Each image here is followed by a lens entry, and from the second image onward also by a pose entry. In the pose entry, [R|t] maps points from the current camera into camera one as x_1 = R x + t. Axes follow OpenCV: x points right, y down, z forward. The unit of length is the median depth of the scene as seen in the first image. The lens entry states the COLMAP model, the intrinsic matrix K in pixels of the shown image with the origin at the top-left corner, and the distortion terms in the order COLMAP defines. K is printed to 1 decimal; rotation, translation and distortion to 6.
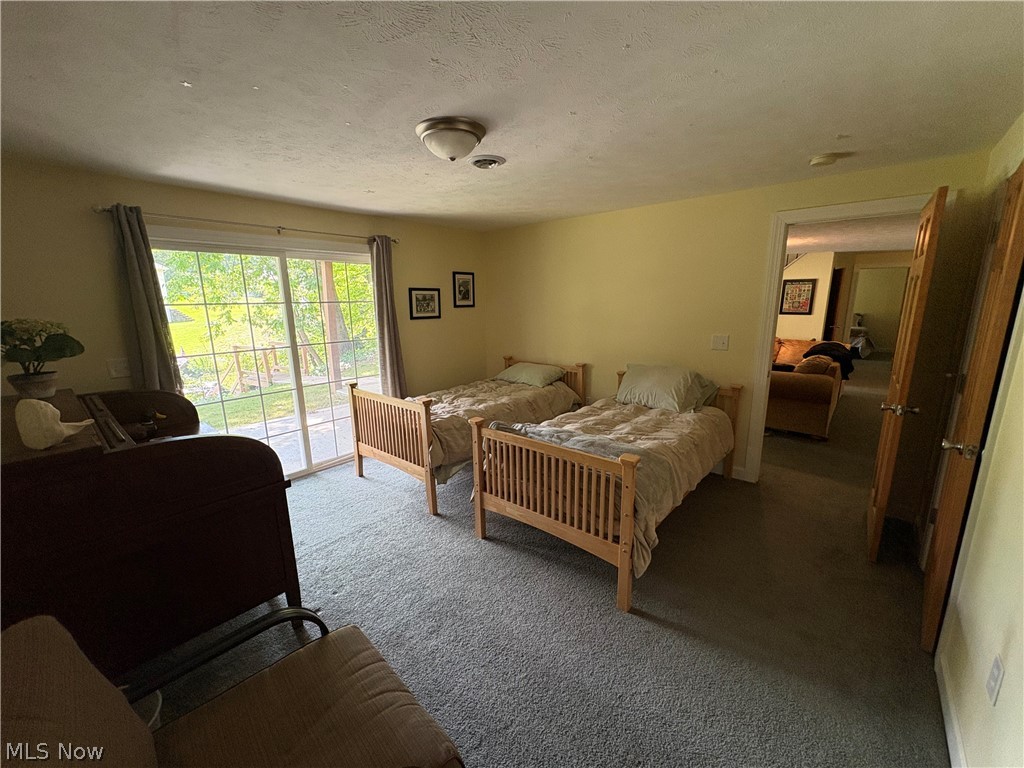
lens RADIAL K [[408.9, 0, 513.8], [0, 408.9, 388.8], [0, 0, 1]] dist [-0.001822, -0.000839]
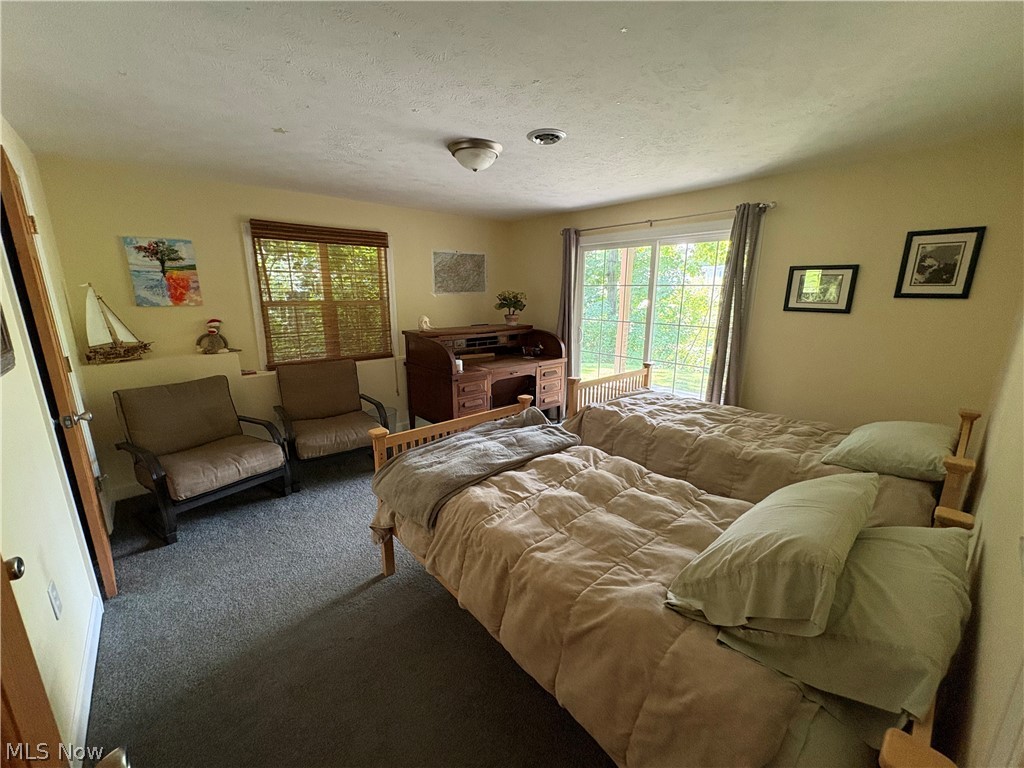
lens RADIAL K [[408.9, 0, 515.5], [0, 408.9, 383.1], [0, 0, 1]] dist [-0.001822, -0.000839]
pose [[-0.140609, 0.239300, -0.960710, 0.528339], [-0.211656, 0.940653, 0.265282, -0.134389], [0.967177, 0.240641, -0.081615, 0.606830]]
